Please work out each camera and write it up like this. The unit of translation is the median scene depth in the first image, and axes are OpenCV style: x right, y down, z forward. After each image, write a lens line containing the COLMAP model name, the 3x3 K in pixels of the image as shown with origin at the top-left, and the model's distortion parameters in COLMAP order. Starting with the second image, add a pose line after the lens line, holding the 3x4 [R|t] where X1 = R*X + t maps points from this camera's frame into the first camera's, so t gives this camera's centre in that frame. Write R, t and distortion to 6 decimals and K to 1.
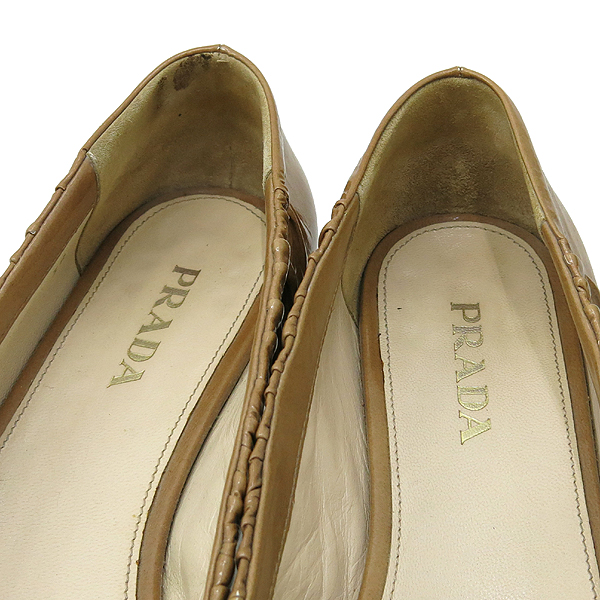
lens RADIAL K [[869.6, 0, 300.0], [0, 869.6, 300.0], [0, 0, 1]] dist [-0.003089, 0.015848]
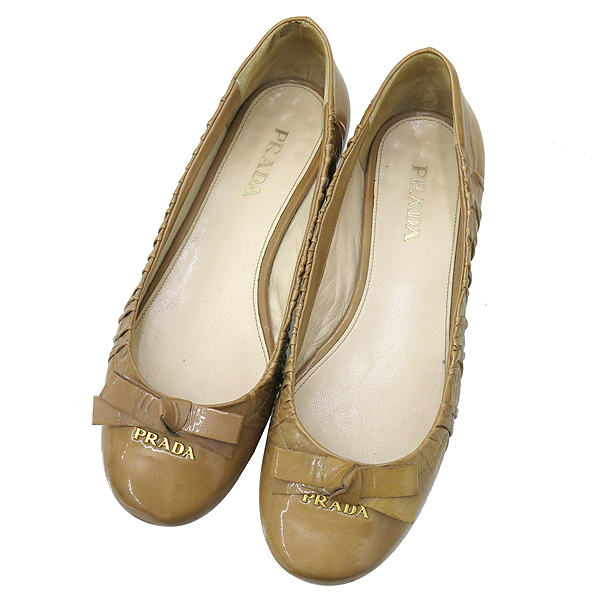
lens RADIAL K [[869.6, 0, 300.0], [0, 869.6, 300.0], [0, 0, 1]] dist [-0.003089, 0.015848]
pose [[0.995327, 0.086564, -0.042795, 0.027682], [-0.058210, 0.891461, 0.449343, -0.618811], [0.077047, -0.444752, 0.892334, -0.966016]]
